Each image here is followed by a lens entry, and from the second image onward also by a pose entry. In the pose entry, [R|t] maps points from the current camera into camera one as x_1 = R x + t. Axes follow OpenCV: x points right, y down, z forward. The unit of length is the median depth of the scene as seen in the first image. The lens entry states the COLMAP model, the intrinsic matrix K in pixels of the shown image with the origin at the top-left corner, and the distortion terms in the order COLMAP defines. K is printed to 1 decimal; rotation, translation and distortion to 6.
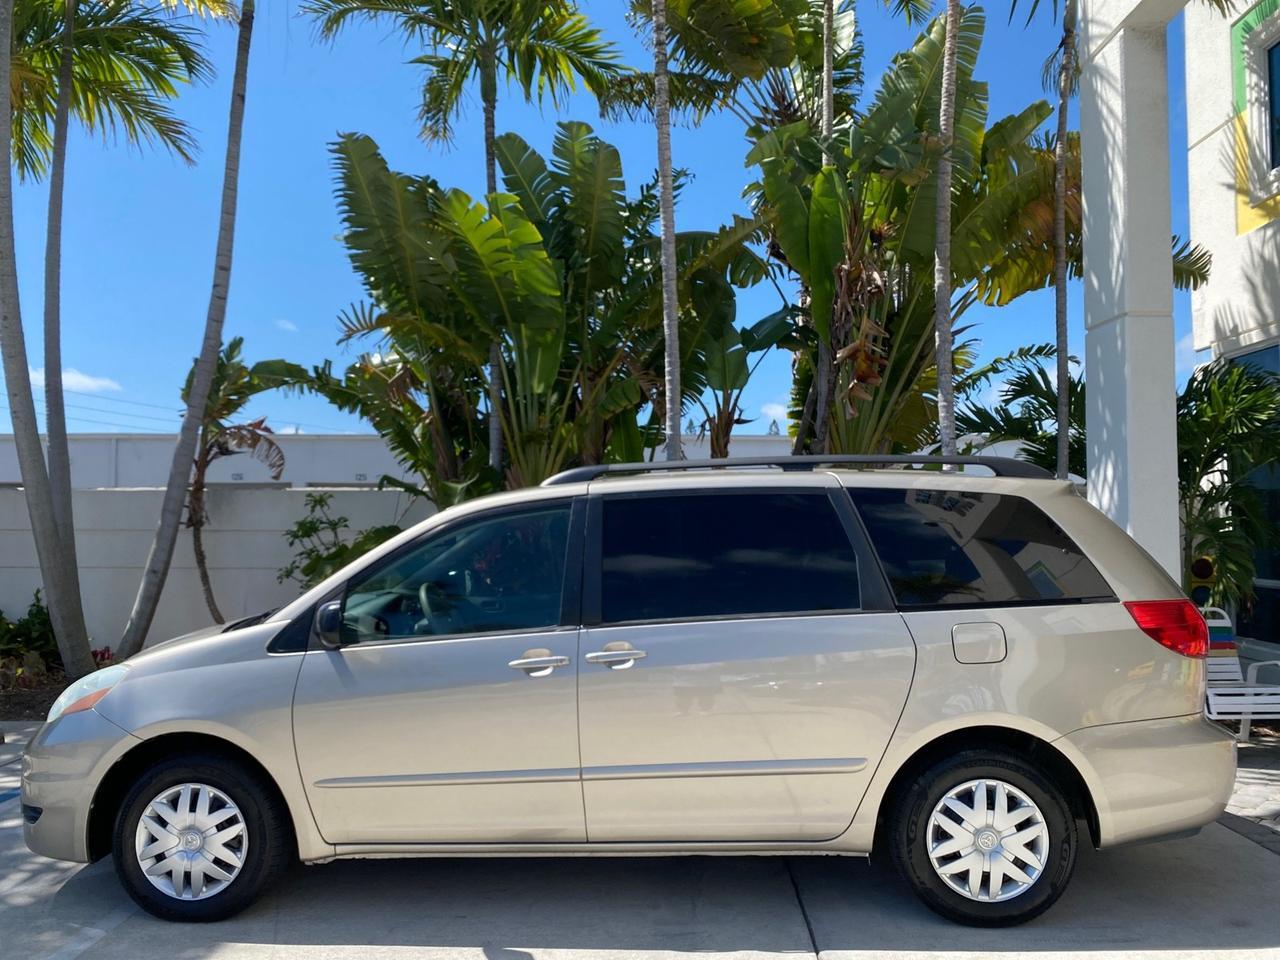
lens RADIAL K [[989.4, 0, 641.5], [0, 989.4, 479.4], [0, 0, 1]] dist [0.011794, -0.012512]
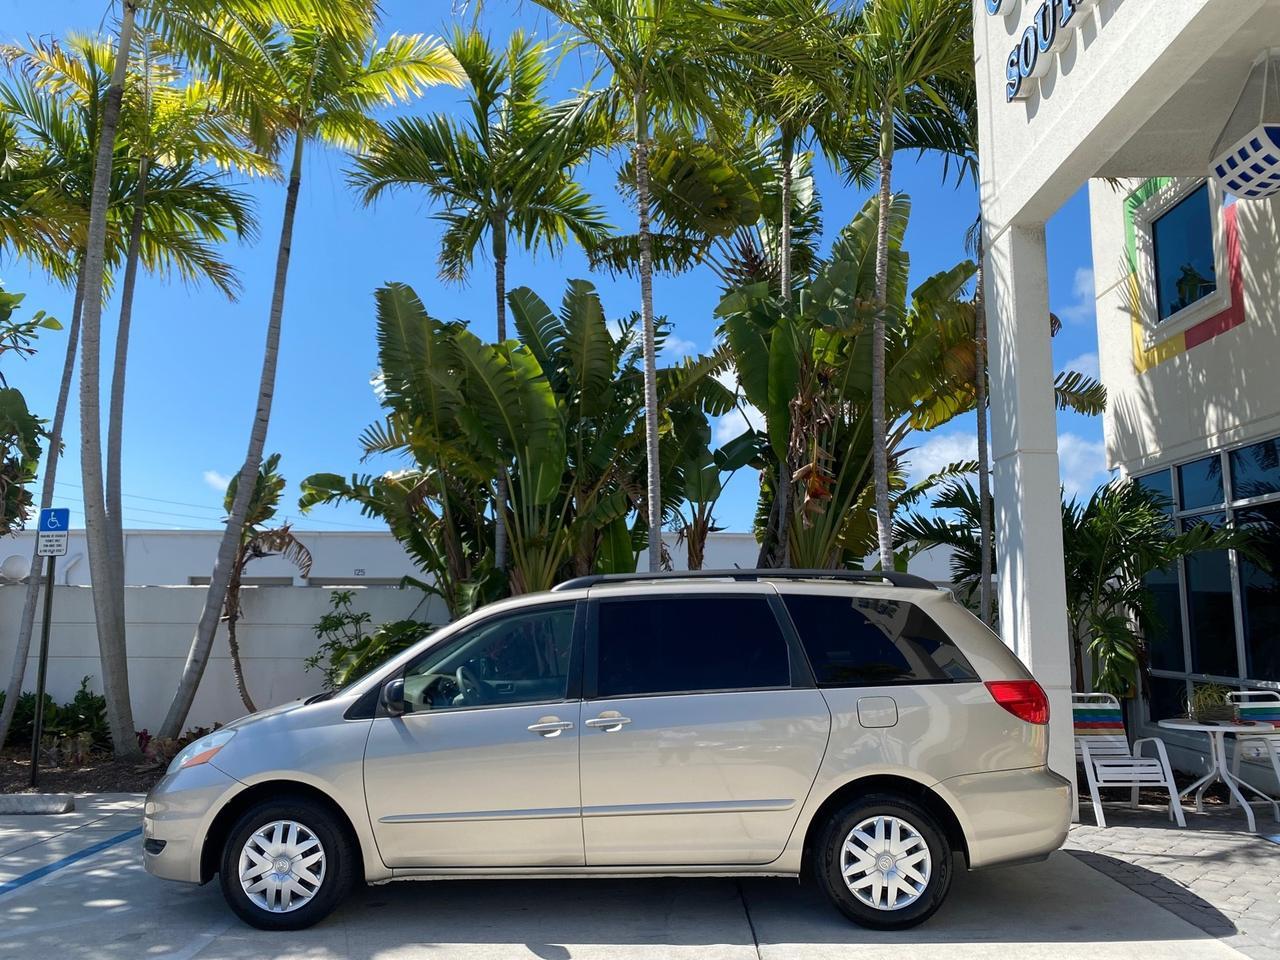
lens RADIAL K [[989.4, 0, 639.8], [0, 989.4, 476.0], [0, 0, 1]] dist [0.011794, -0.012512]
pose [[0.999890, 0.006082, 0.013515, -0.001637], [-0.004751, 0.995326, -0.096459, -0.011092], [-0.014039, 0.096384, 0.995245, -0.175016]]
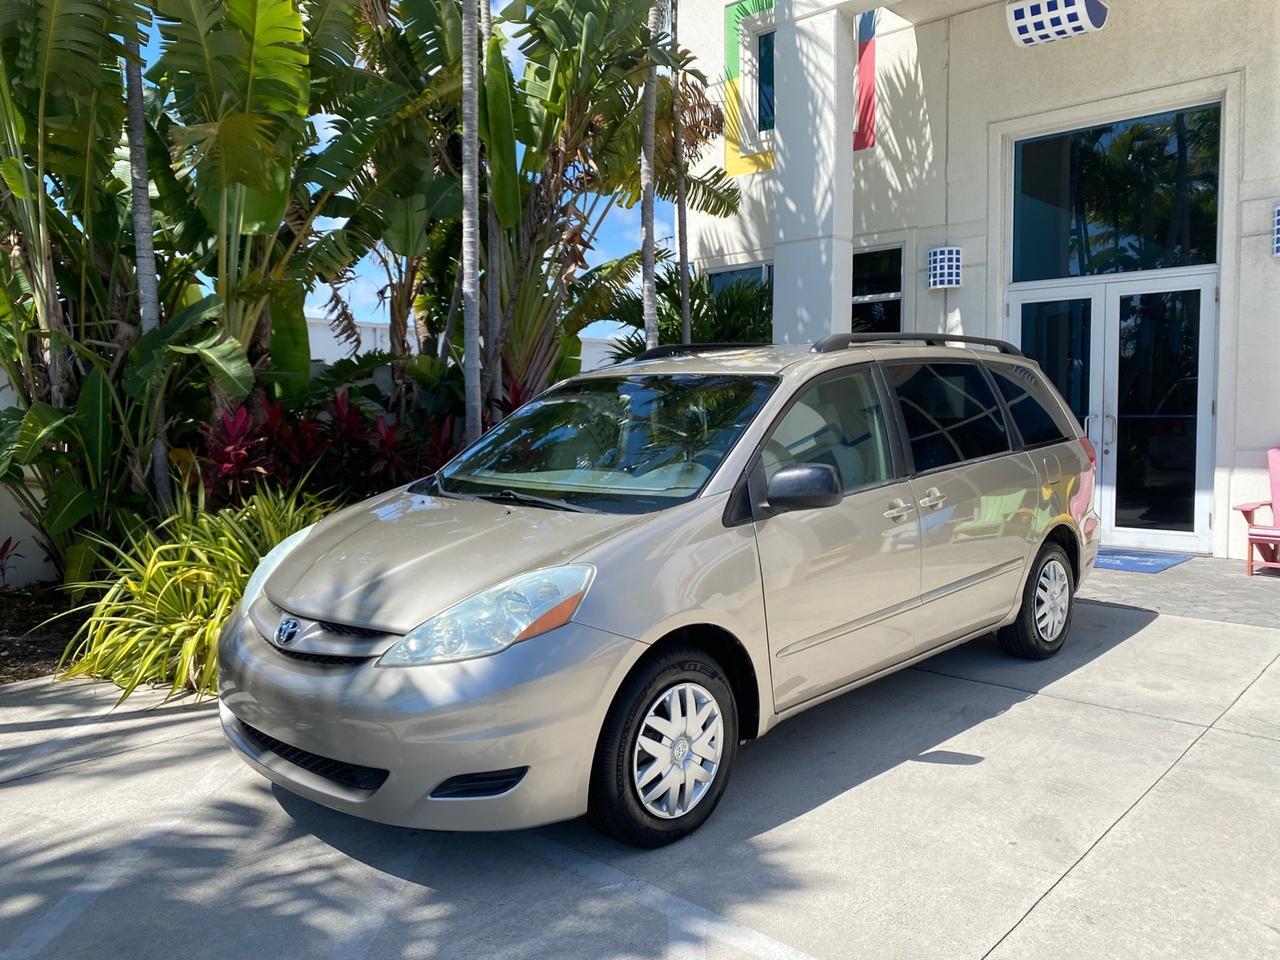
lens RADIAL K [[989.4, 0, 633.6], [0, 989.4, 488.0], [0, 0, 1]] dist [0.011794, -0.012512]
pose [[0.664261, -0.066413, 0.744544, -0.544179], [-0.022917, 0.993768, 0.109090, 0.022607], [-0.747149, -0.089527, 0.658599, 0.237566]]
